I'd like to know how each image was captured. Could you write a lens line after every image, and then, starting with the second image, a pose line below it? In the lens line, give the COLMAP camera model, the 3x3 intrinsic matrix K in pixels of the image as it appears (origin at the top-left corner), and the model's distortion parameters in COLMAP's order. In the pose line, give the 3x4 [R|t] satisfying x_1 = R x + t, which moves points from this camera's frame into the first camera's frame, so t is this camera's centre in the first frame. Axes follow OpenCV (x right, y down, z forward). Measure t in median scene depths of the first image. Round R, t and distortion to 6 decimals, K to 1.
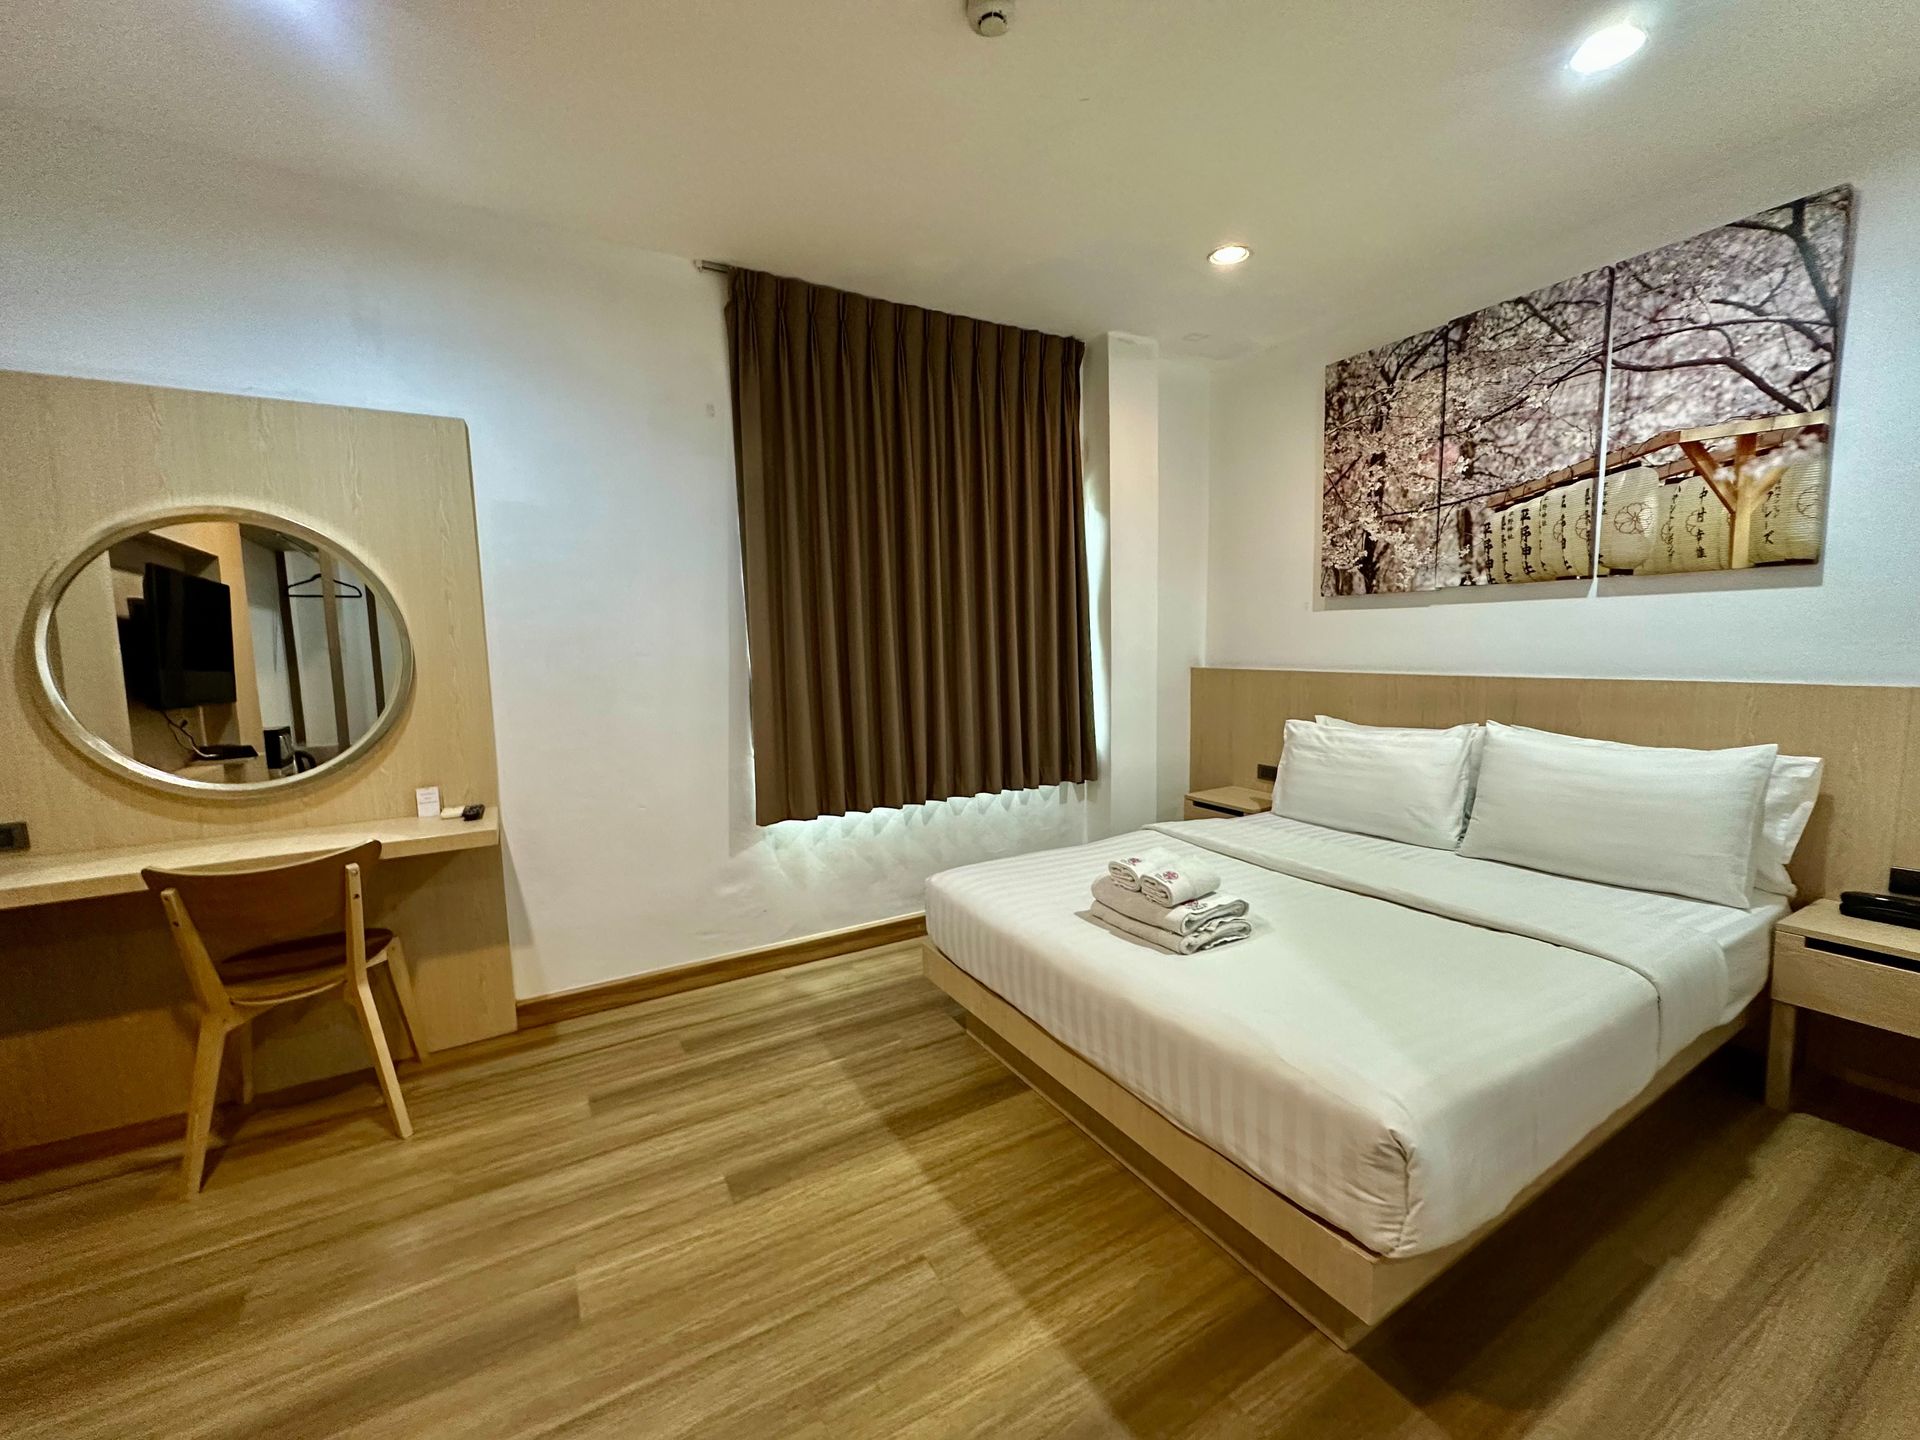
lens RADIAL K [[765.4, 0, 960.0], [0, 765.4, 720.0], [0, 0, 1]] dist [0.000412, 0.000228]
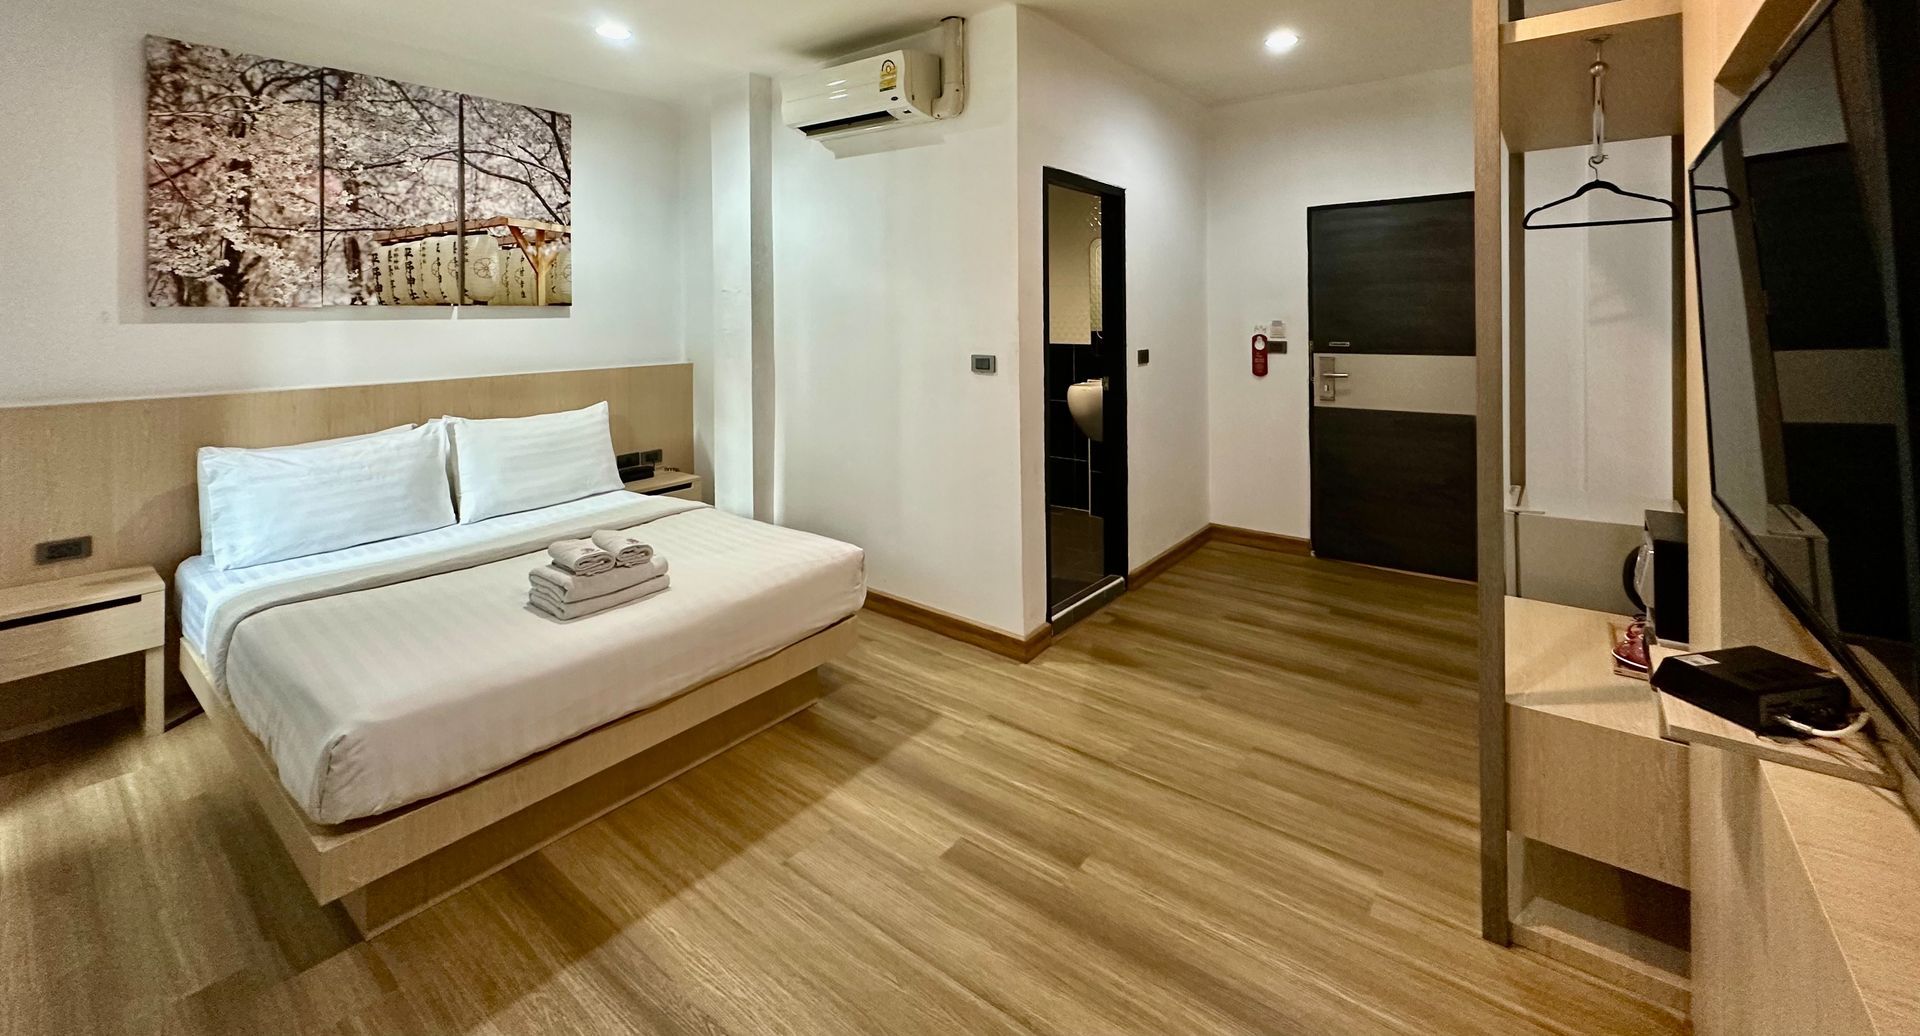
lens RADIAL K [[771.8, 0, 961.0], [0, 771.8, 311.4], [0, 0, 1]] dist [-0.000578, -0.000128]
pose [[-0.368866, 0.023669, 0.929181, -0.796591], [0.113440, 0.993349, 0.019730, -0.097467], [-0.922534, 0.112684, -0.369098, 0.664763]]
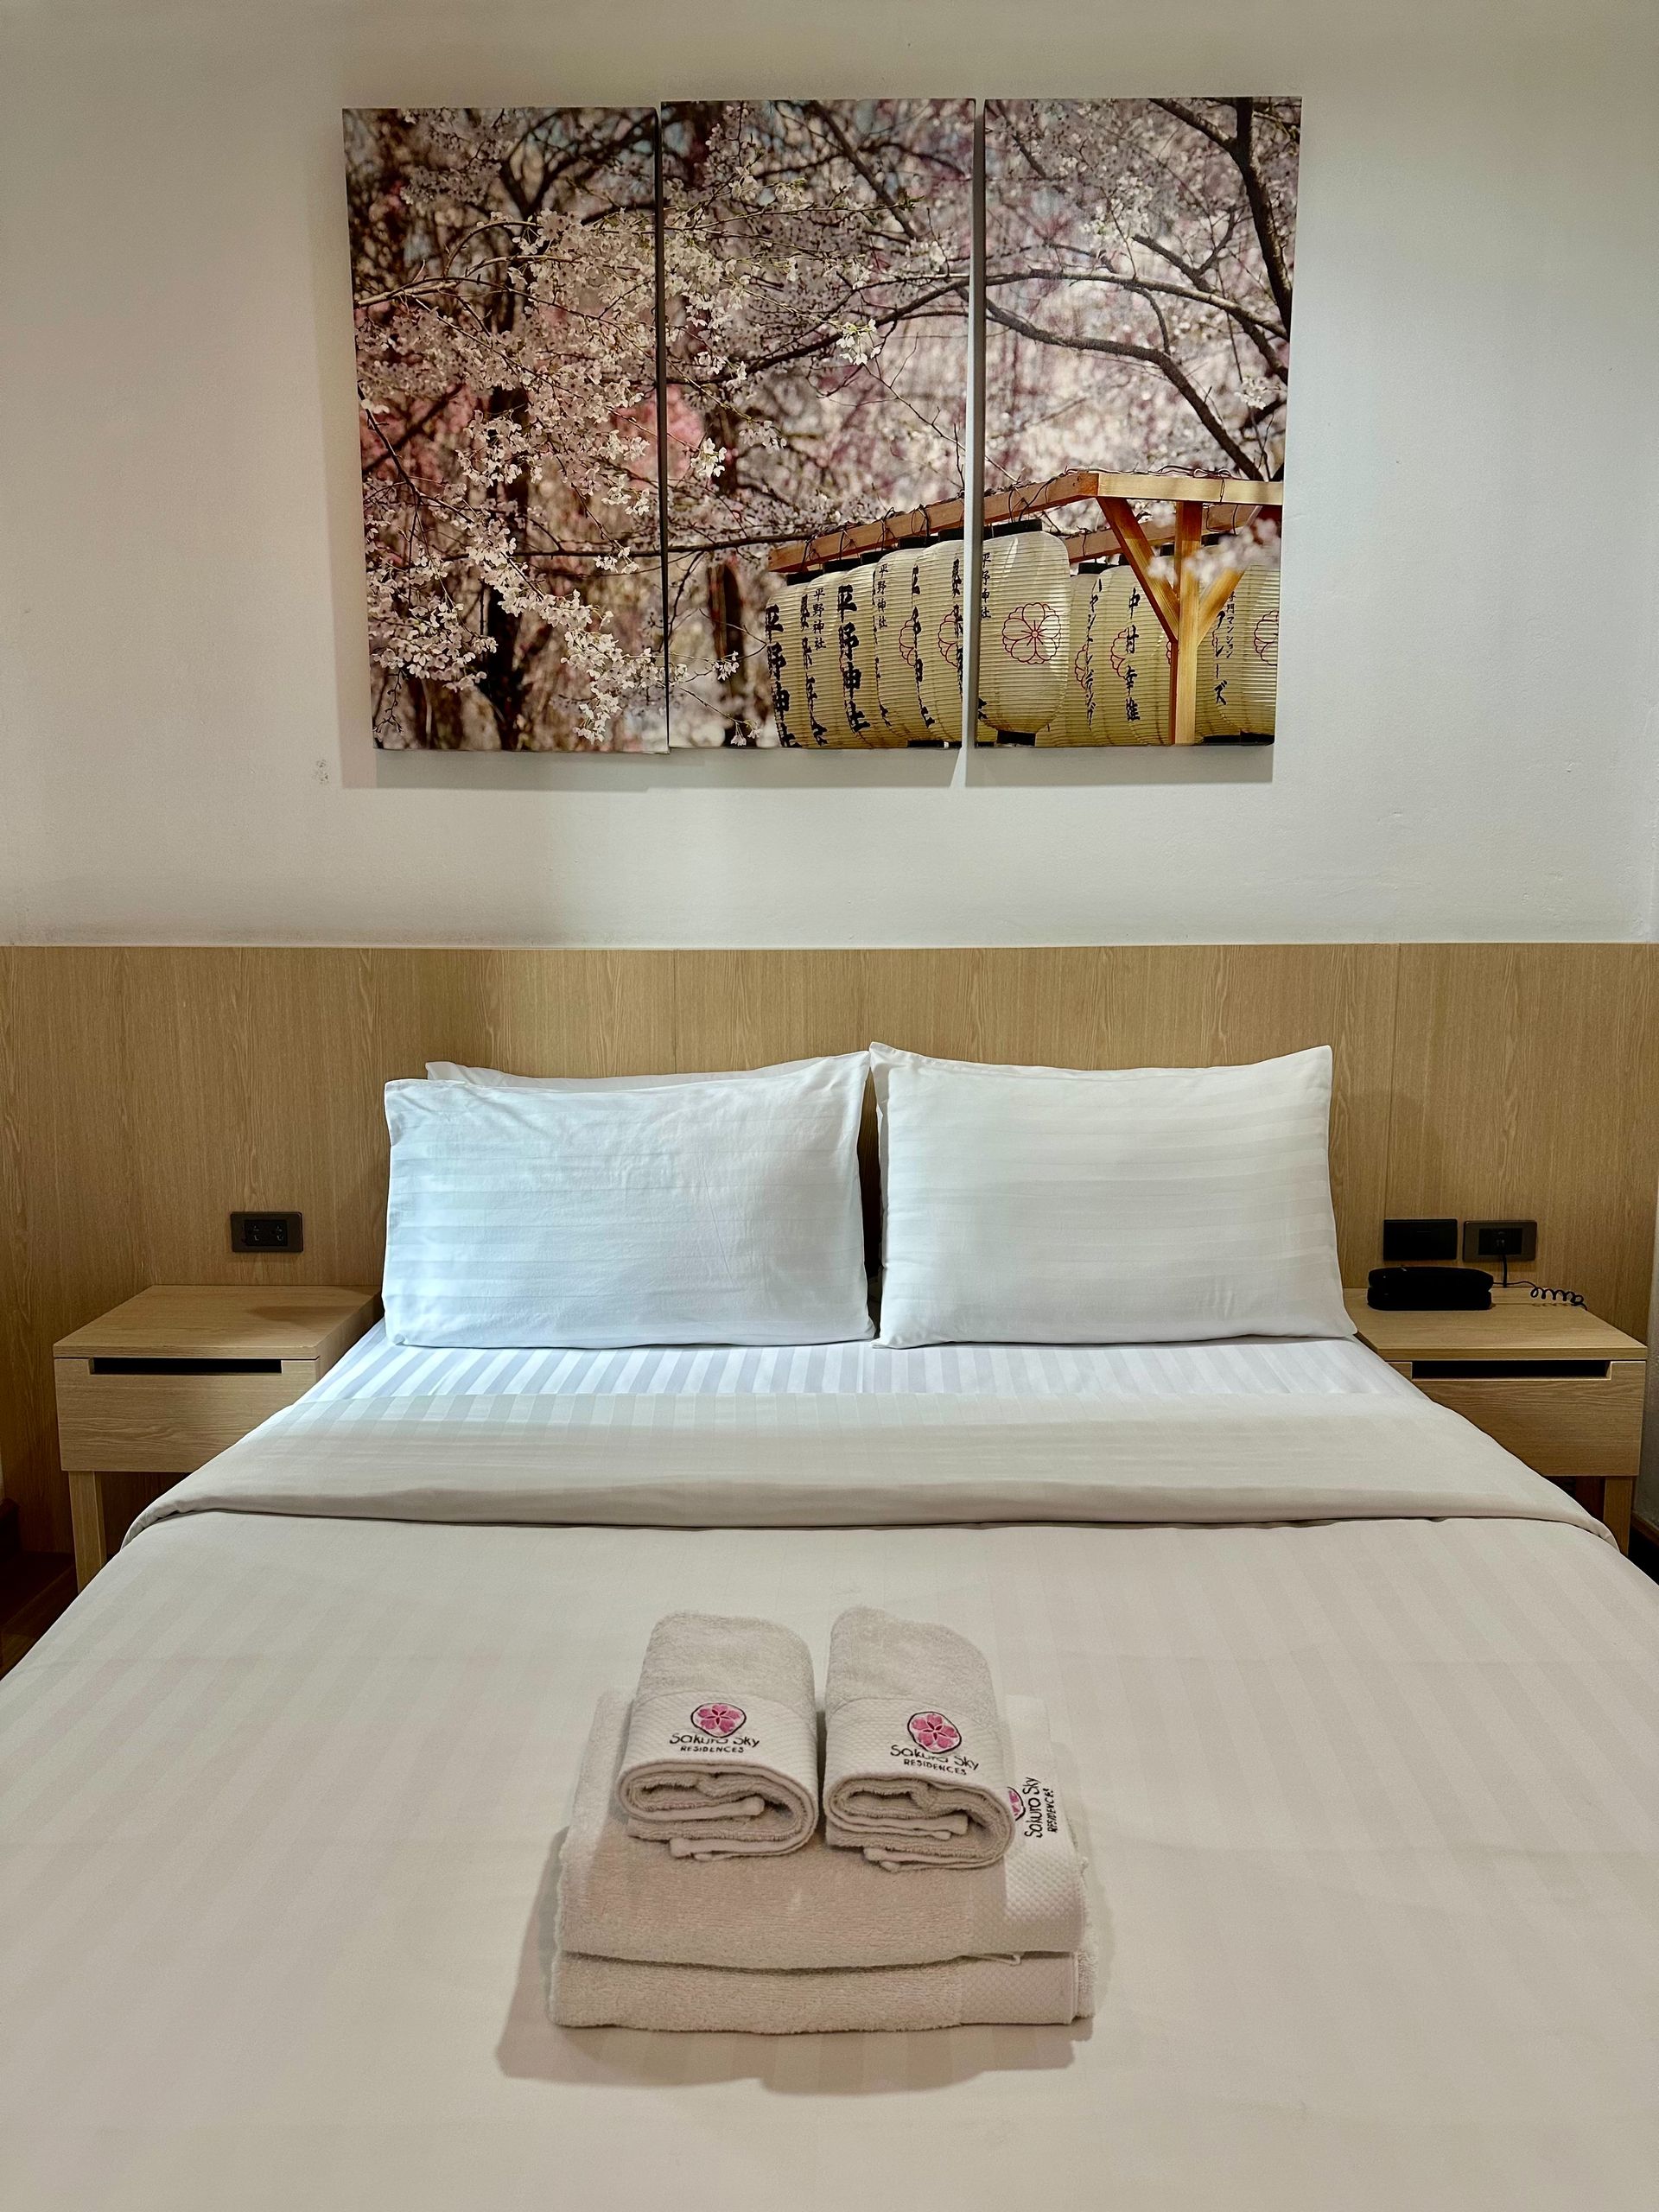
lens RADIAL K [[1585.1, 0, 829.5], [0, 1585.1, 1106.0], [0, 0, 1]] dist [0.032283, -0.050763]
pose [[0.513694, -0.109992, 0.850894, -0.129957], [0.081696, 0.993513, 0.079106, -0.038756], [-0.854075, 0.028879, 0.519347, 0.532826]]
